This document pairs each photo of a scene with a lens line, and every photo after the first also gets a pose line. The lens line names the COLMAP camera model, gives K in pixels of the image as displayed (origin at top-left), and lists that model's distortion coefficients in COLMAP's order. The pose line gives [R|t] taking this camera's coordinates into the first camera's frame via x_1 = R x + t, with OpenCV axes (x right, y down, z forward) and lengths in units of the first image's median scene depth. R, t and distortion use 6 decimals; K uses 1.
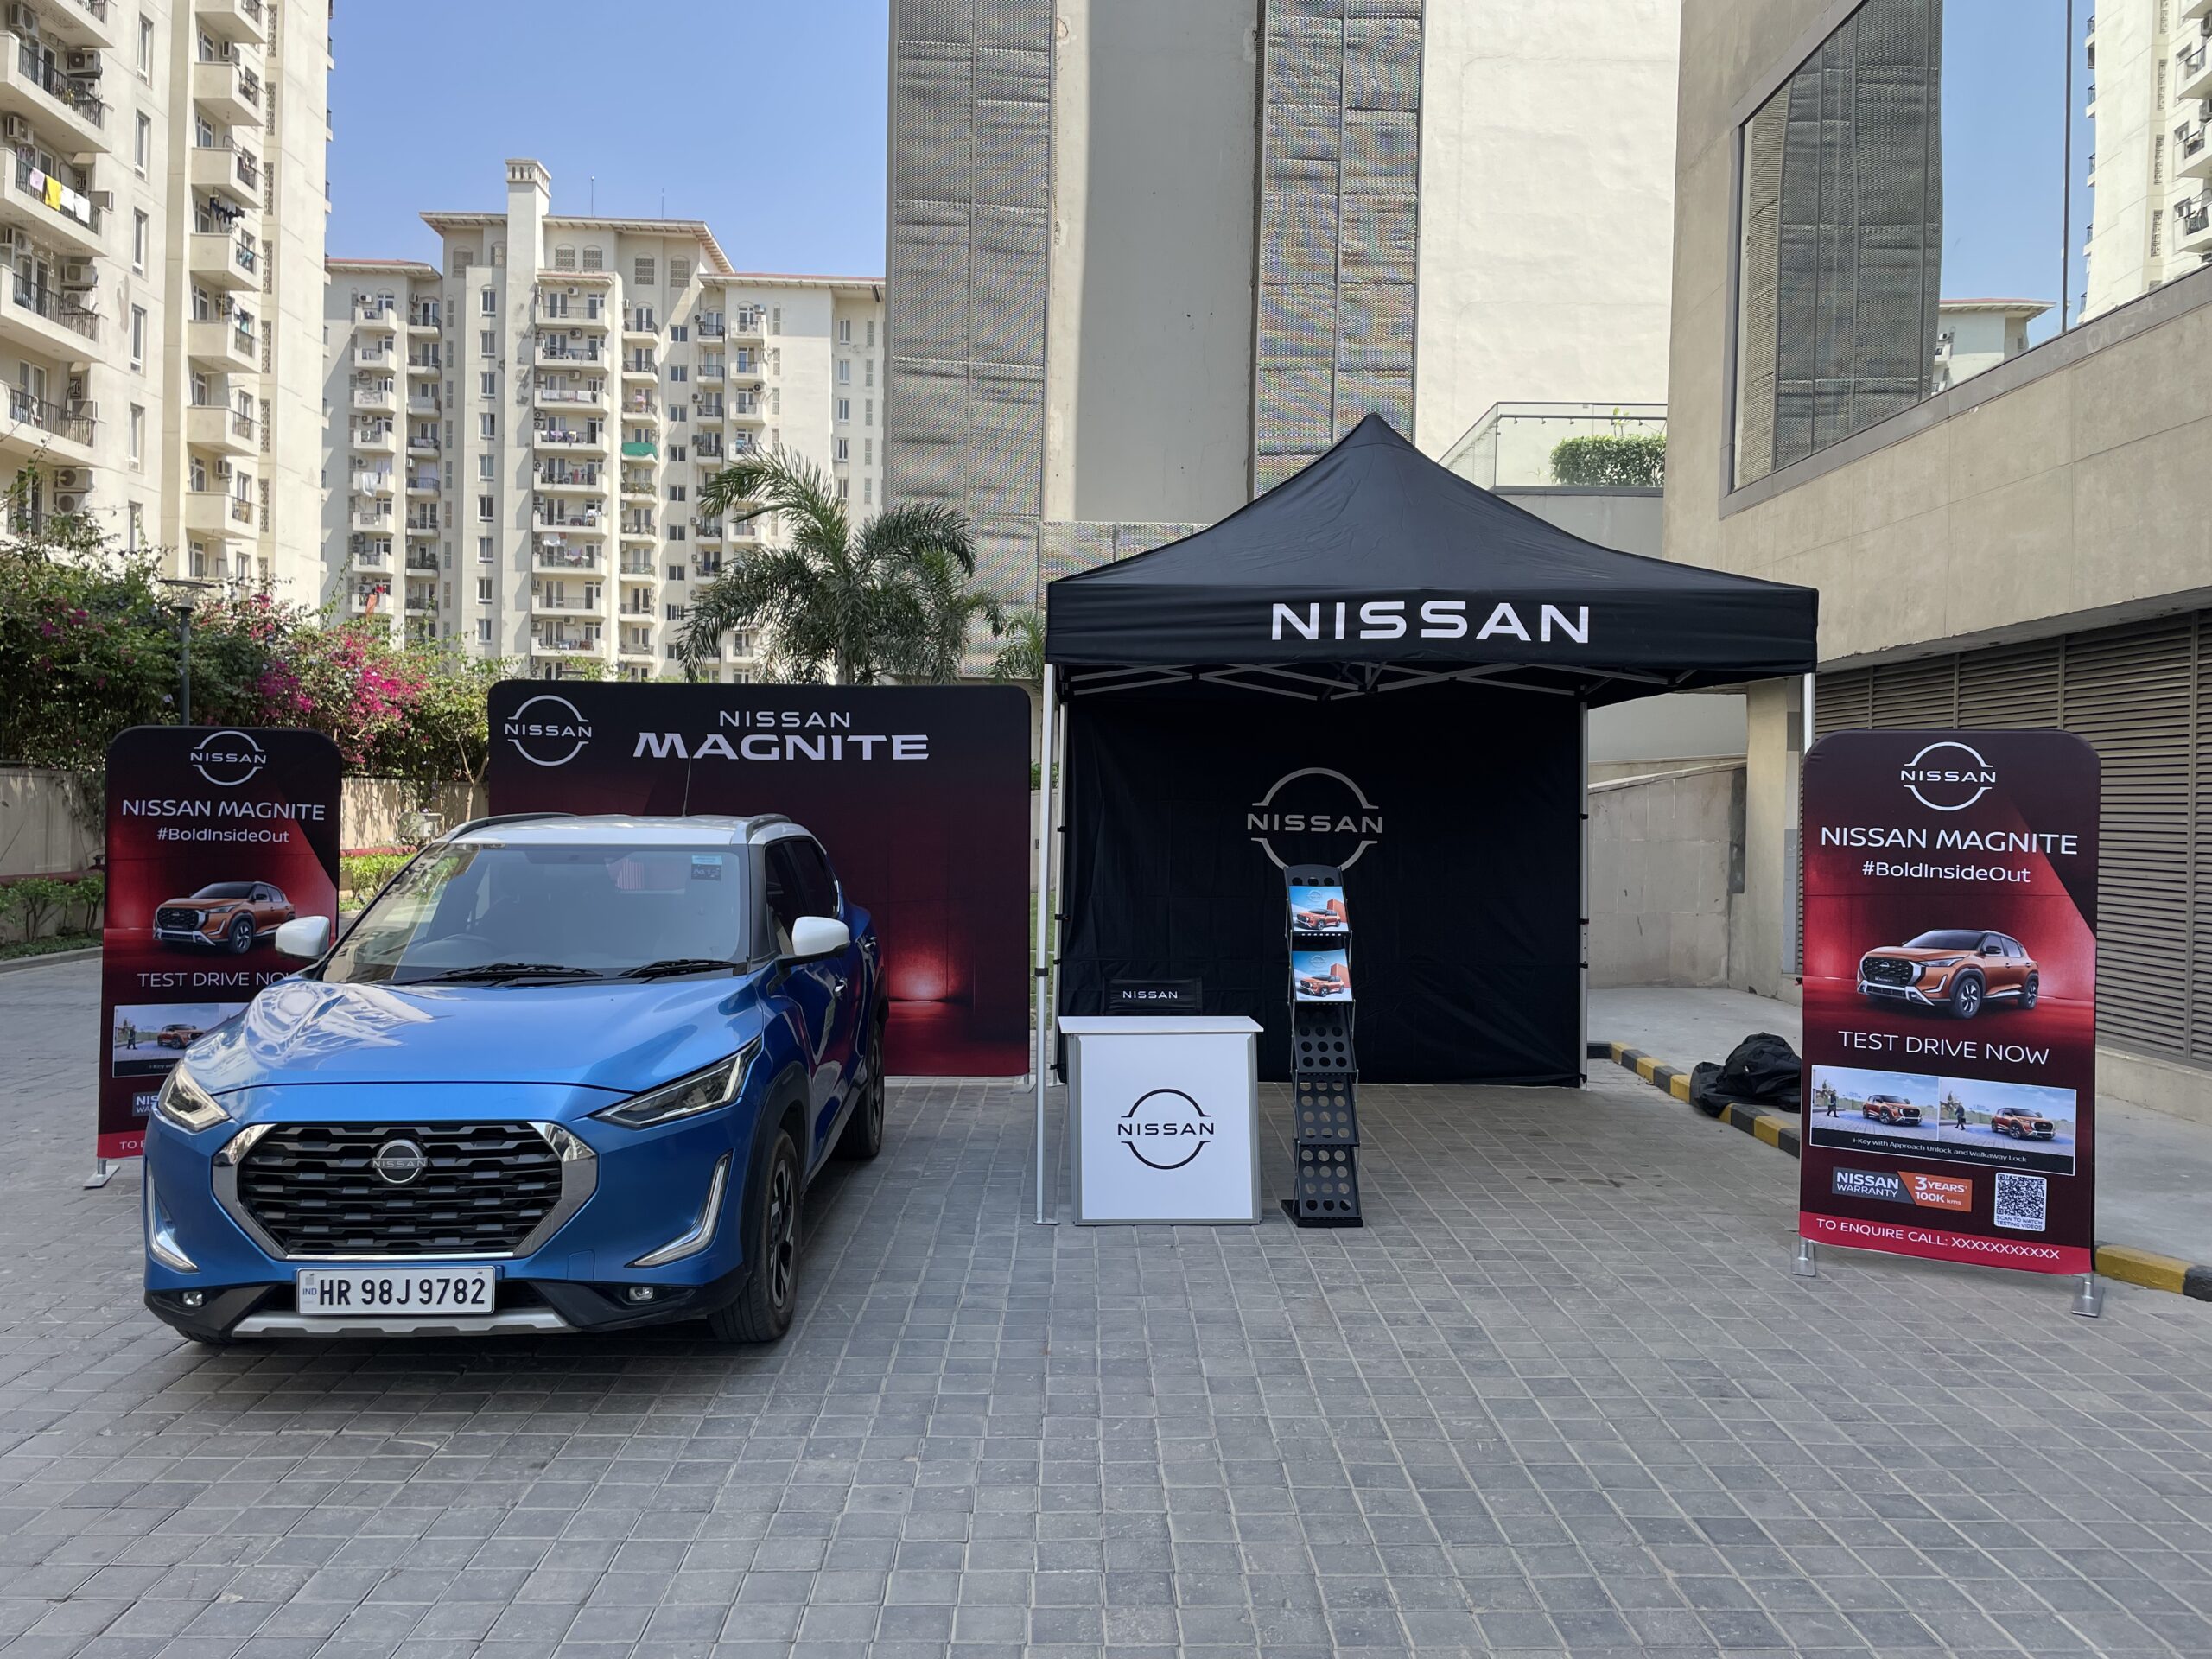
lens RADIAL K [[1687.5, 0, 1115.1], [0, 1687.5, 827.5], [0, 0, 1]] dist [0.077376, -0.093976]
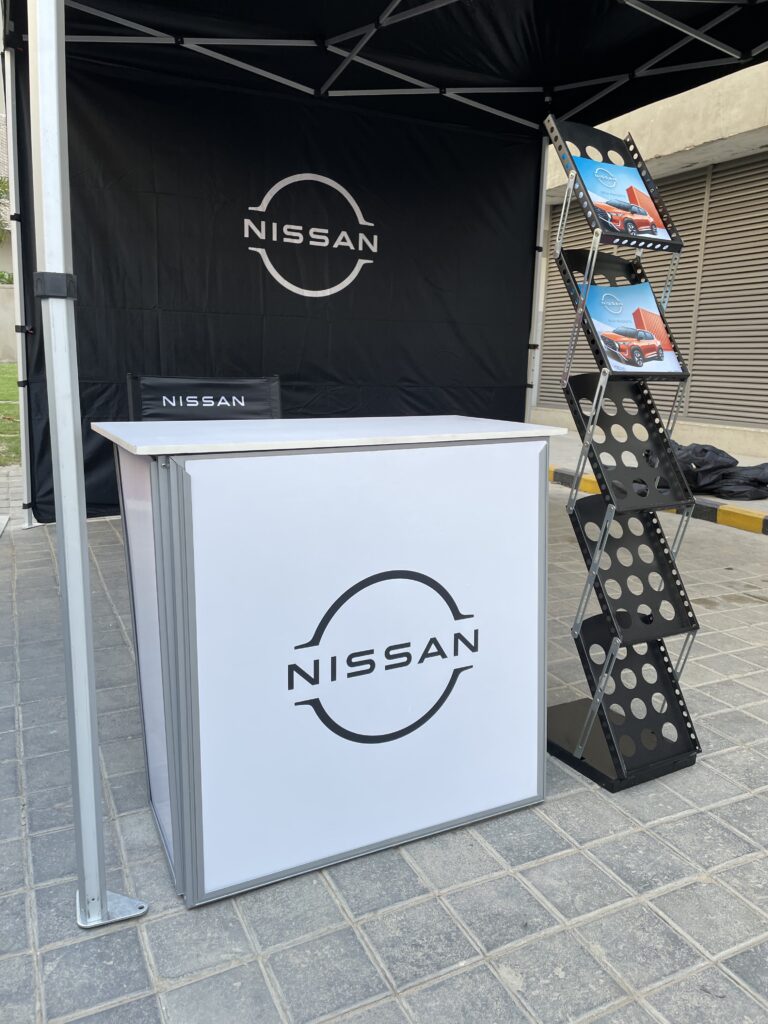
lens RADIAL K [[781.2, 0, 412.7], [0, 781.2, 506.5], [0, 0, 1]] dist [0.077376, -0.093976]
pose [[0.898862, -0.073673, 0.431995, -0.050705], [-0.004008, 0.984344, 0.176210, 0.099740], [-0.438213, -0.160120, 0.884495, 0.802455]]
